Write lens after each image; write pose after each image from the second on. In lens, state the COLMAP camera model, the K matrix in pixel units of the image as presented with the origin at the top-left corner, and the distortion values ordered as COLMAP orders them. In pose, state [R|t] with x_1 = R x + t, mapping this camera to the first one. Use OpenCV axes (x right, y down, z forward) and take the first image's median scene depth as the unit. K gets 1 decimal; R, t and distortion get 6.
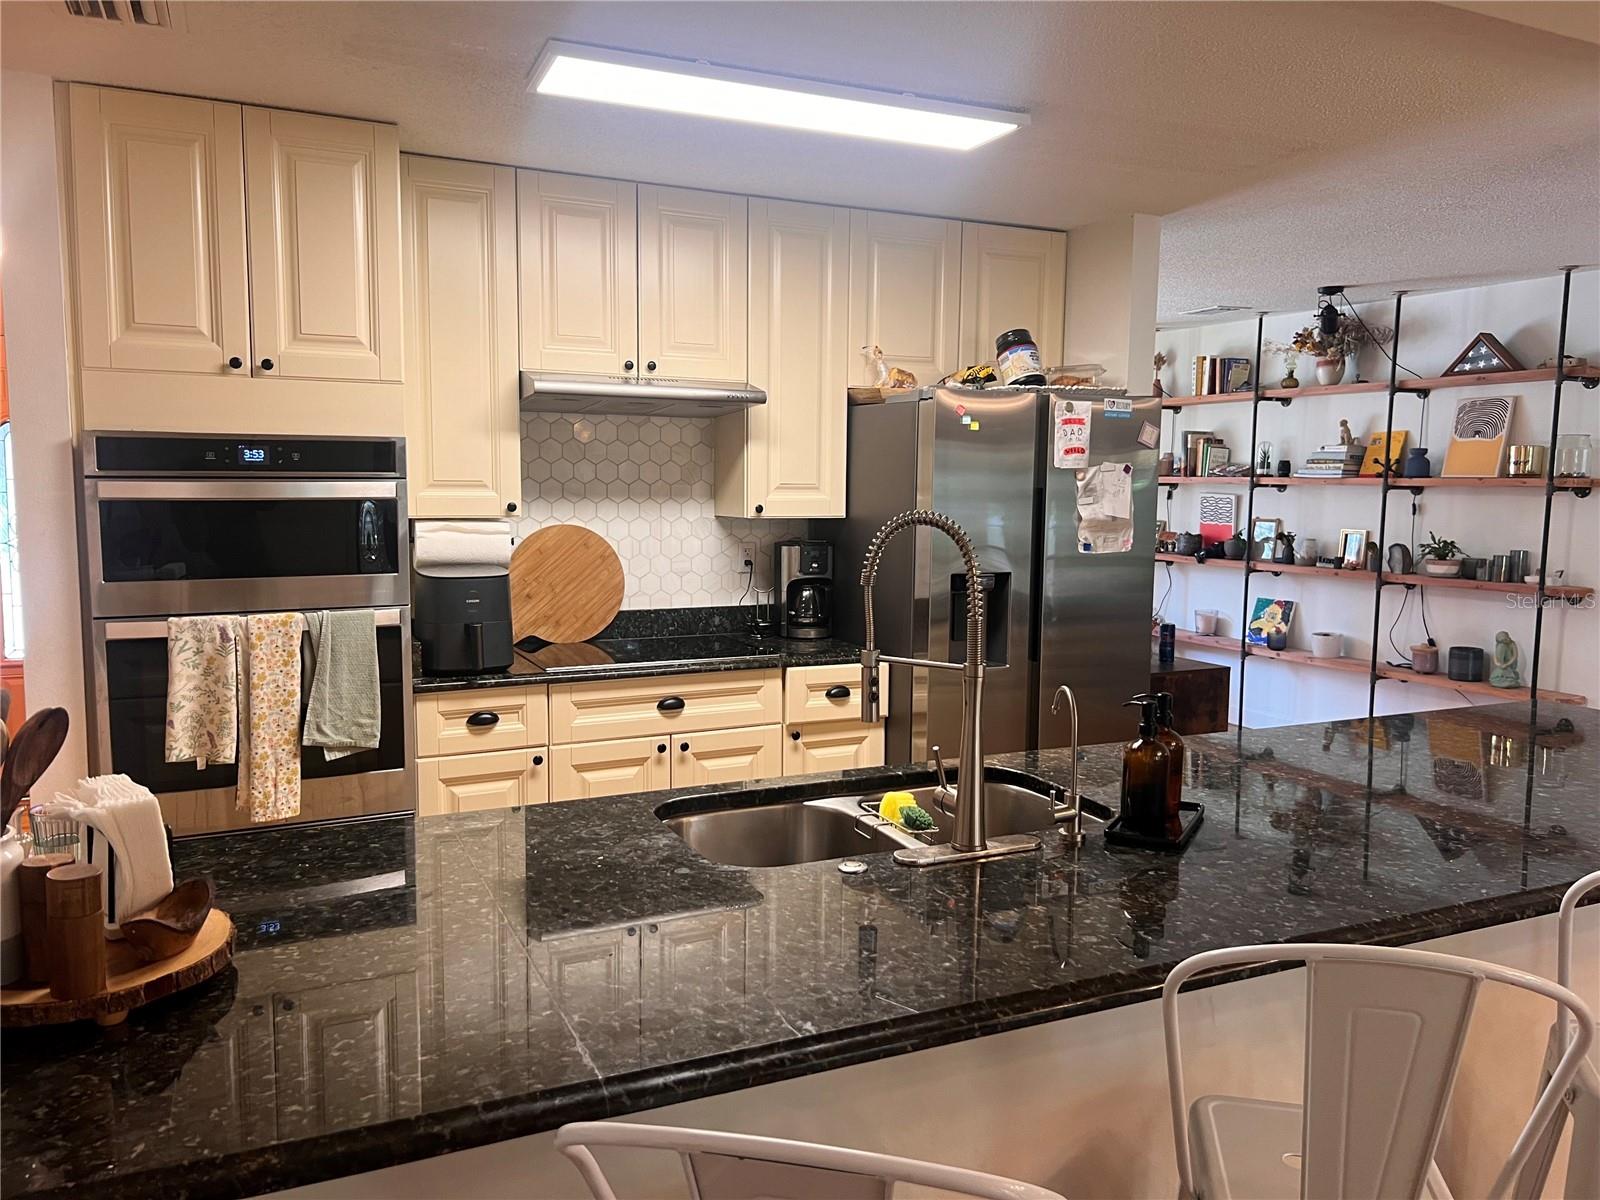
lens RADIAL K [[1213.3, 0, 800.0], [0, 1213.3, 600.0], [0, 0, 1]] dist [-0.000021, -0.004919]
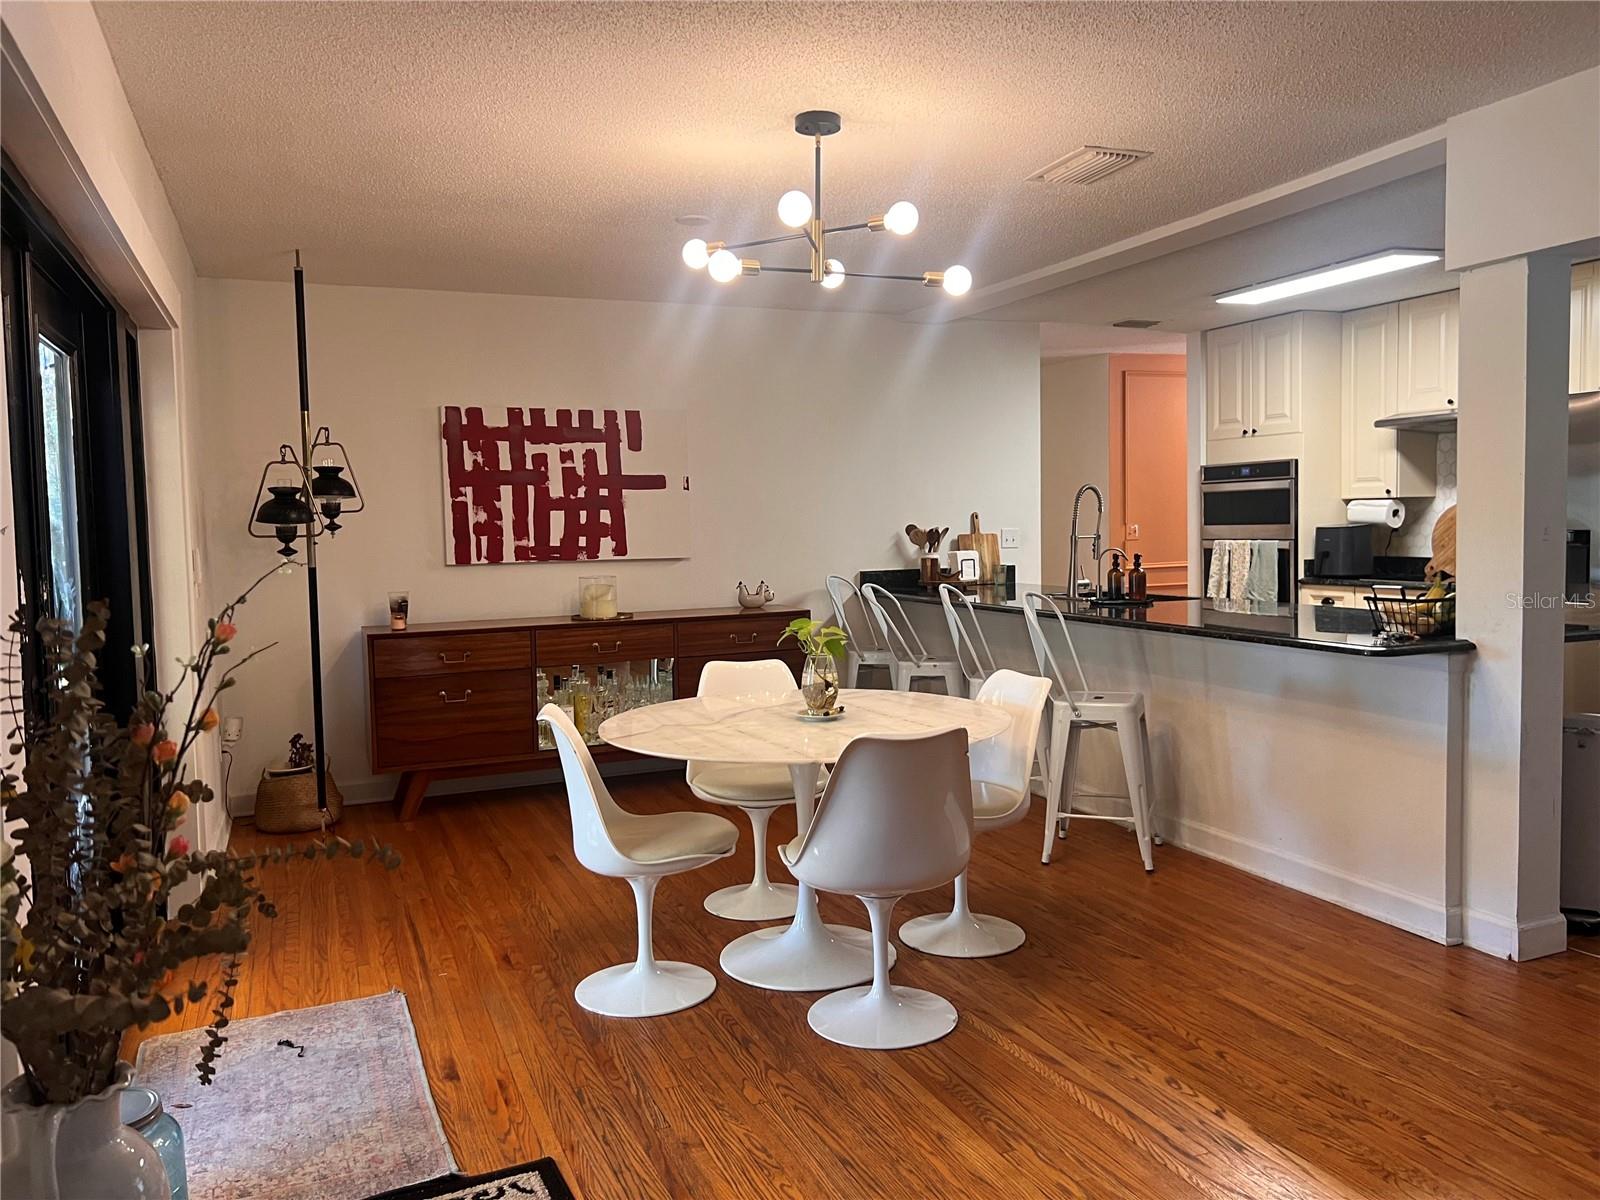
lens RADIAL K [[1213.3, 0, 800.0], [0, 1213.3, 600.0], [0, 0, 1]] dist [-0.000021, -0.004919]
pose [[-0.064834, 0.058402, -0.996186, 1.591538], [-0.076974, 0.995019, 0.063343, 0.035395], [0.994923, 0.080787, -0.060015, 0.260887]]
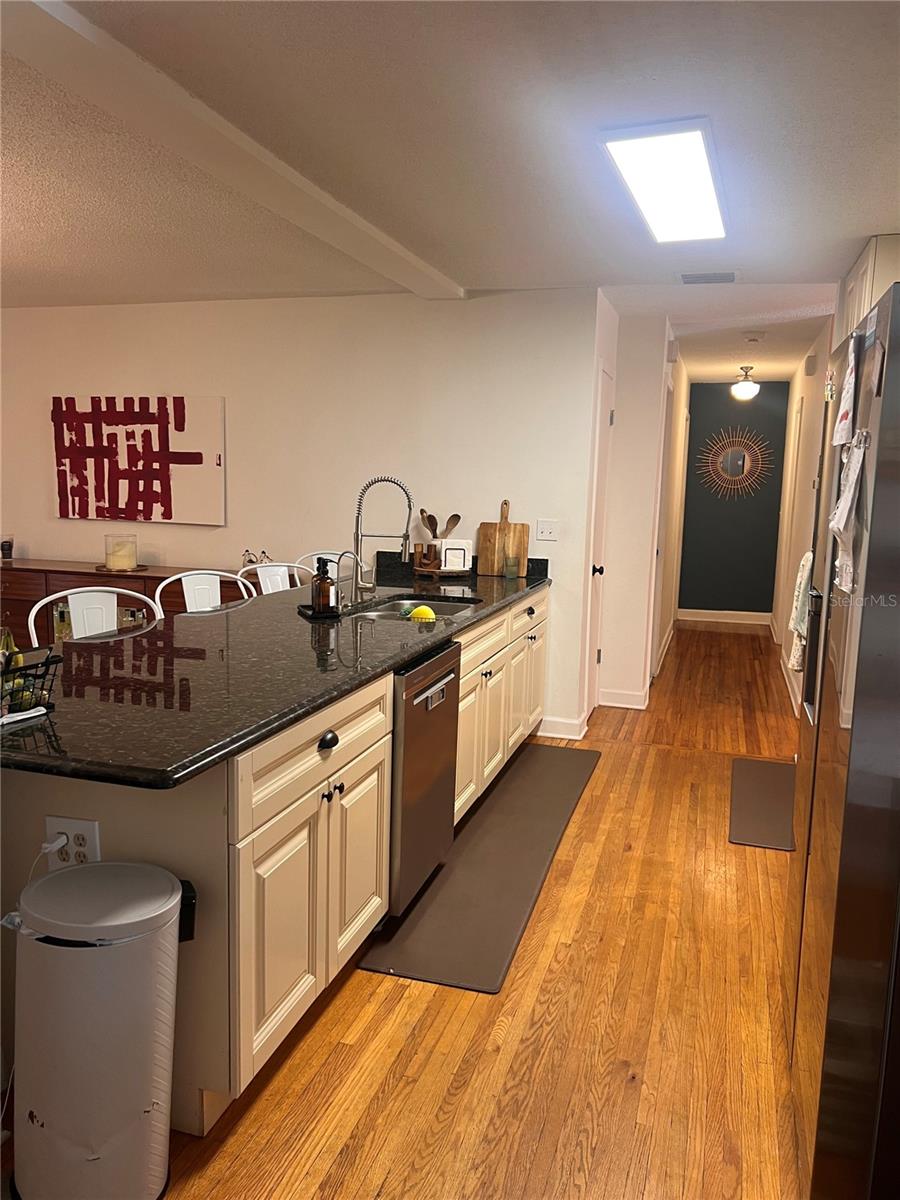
lens RADIAL K [[899.2, 0, 450.0], [0, 899.2, 600.0], [0, 0, 1]] dist [-0.055024, -0.001255]
pose [[-0.681483, 0.070746, -0.728406, 0.719768], [-0.104668, 0.975662, 0.192686, -0.101441], [0.724310, 0.207553, -0.657492, 1.230055]]
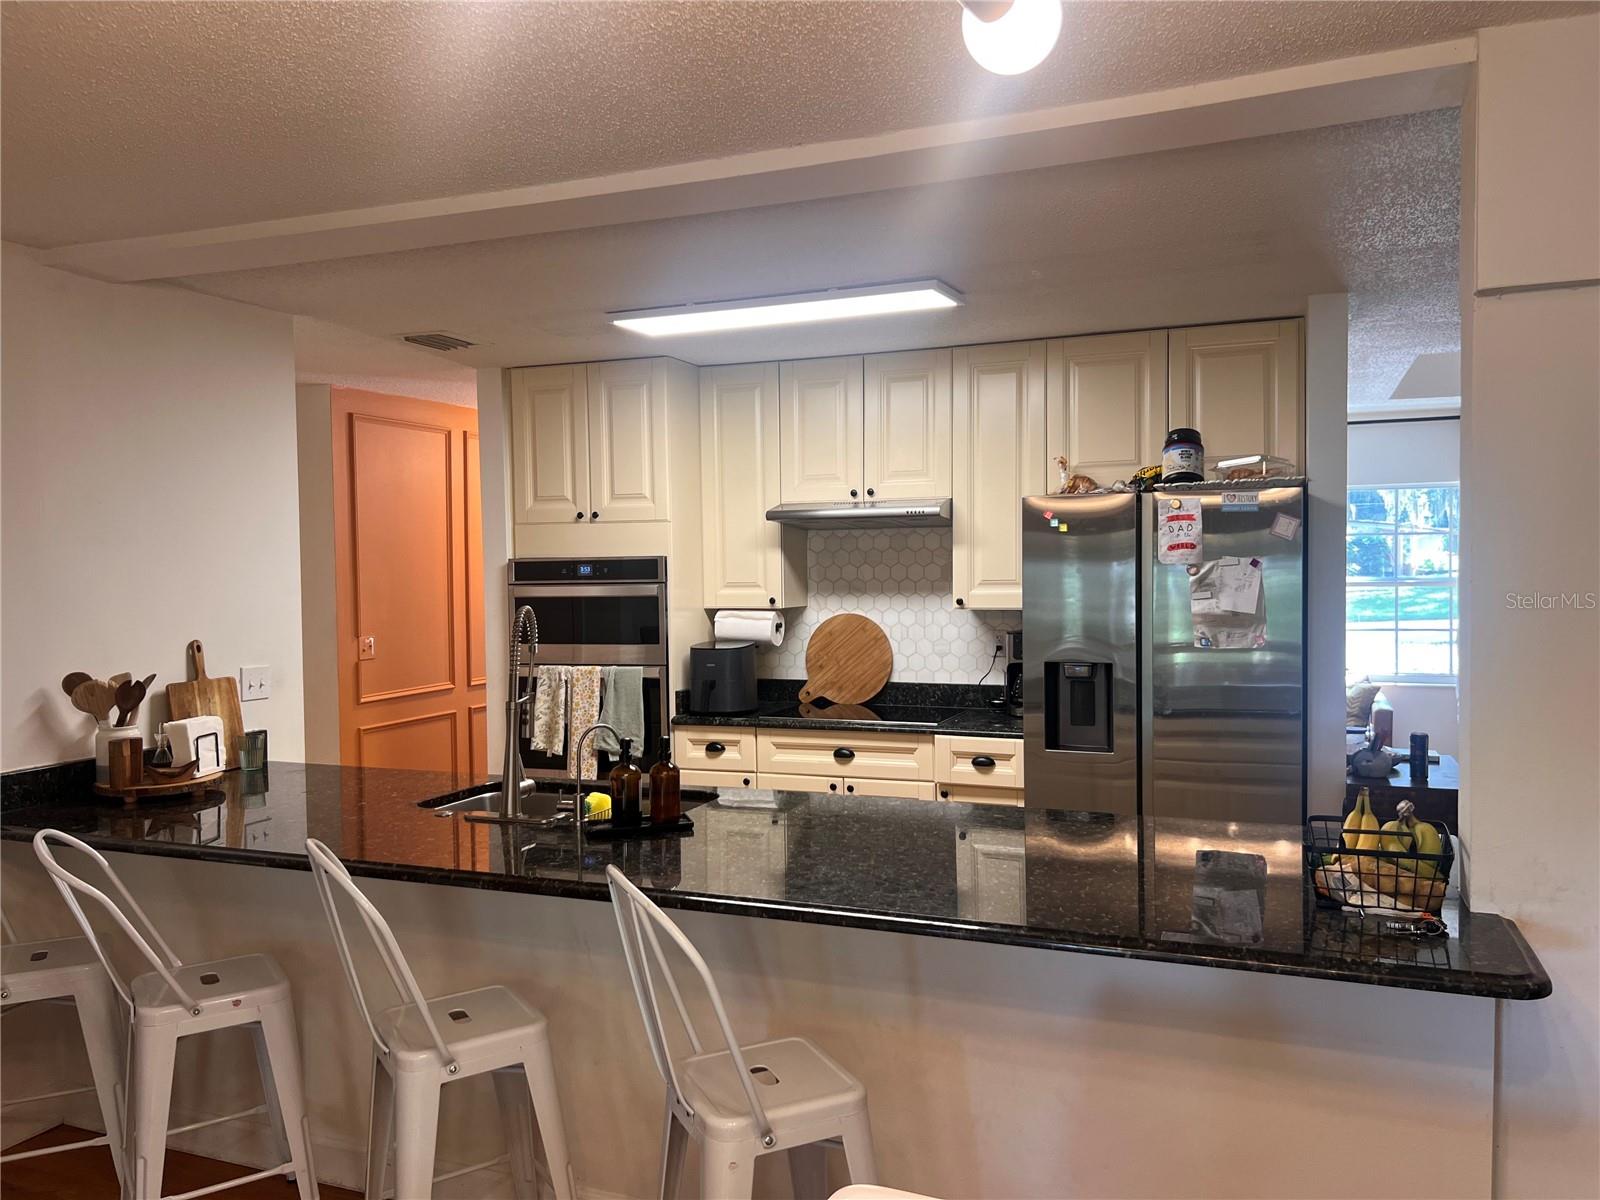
lens RADIAL K [[1189.0, 0, 800.0], [0, 1189.0, 600.0], [0, 0, 1]] dist [0.022374, -0.002232]
pose [[0.672714, 0.002225, -0.739899, 0.790119], [-0.053927, 0.997483, -0.046031, -0.016203], [0.737934, 0.070866, 0.671142, 0.105508]]
